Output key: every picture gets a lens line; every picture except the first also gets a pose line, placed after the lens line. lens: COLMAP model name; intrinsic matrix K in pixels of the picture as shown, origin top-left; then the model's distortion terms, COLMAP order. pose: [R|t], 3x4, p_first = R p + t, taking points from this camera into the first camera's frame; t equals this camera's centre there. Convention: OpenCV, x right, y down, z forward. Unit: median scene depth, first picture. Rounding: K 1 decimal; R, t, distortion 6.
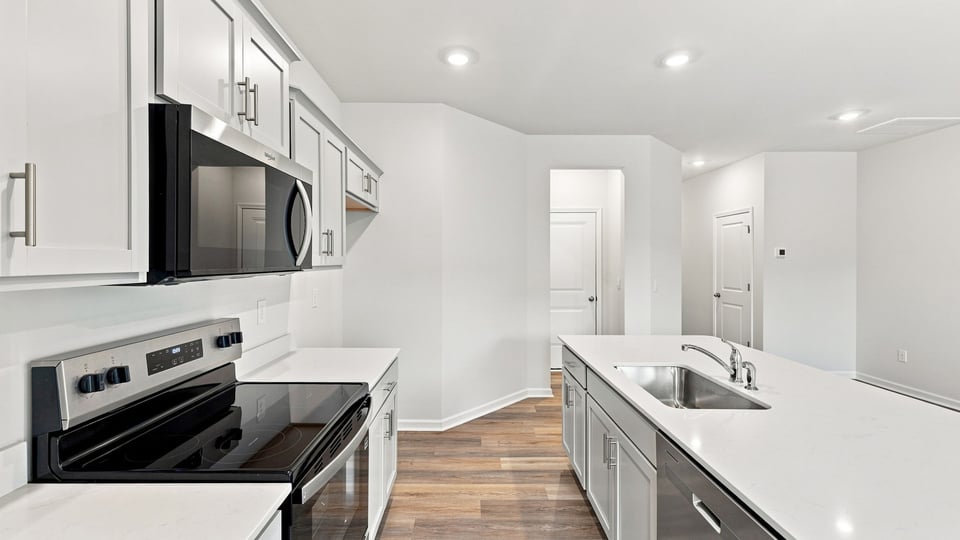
lens RADIAL K [[418.3, 0, 473.0], [0, 418.3, 261.8], [0, 0, 1]] dist [0.002006, 0.000027]
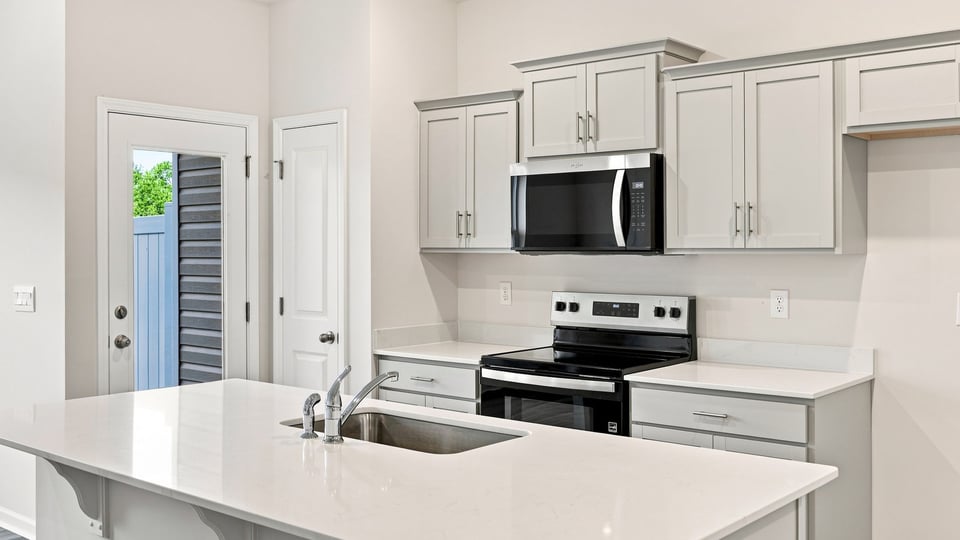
lens RADIAL K [[958.1, 0, 468.1], [0, 958.1, 252.7], [0, 0, 1]] dist [-0.048798, 0.010460]
pose [[-0.660473, -0.002459, -0.750845, 1.055557], [-0.004965, 0.999987, 0.001092, 0.015882], [0.750833, 0.004449, -0.660477, 1.420482]]
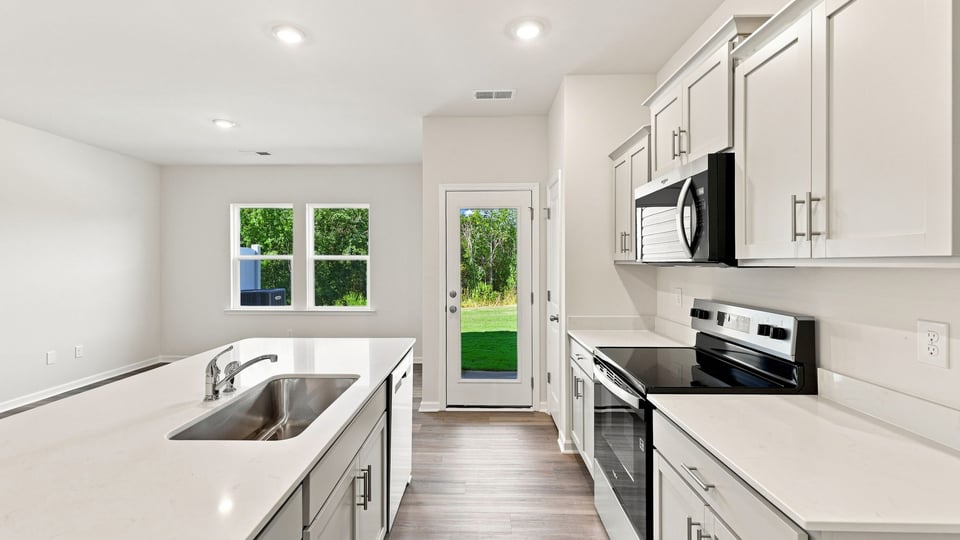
lens RADIAL K [[409.7, 0, 479.3], [0, 409.7, 264.4], [0, 0, 1]] dist [0.001497, 0.000012]
pose [[-0.999701, -0.007122, 0.023396, 0.057559], [-0.006975, 0.999956, 0.006350, 0.014944], [-0.023440, 0.006185, -0.999706, 1.232084]]
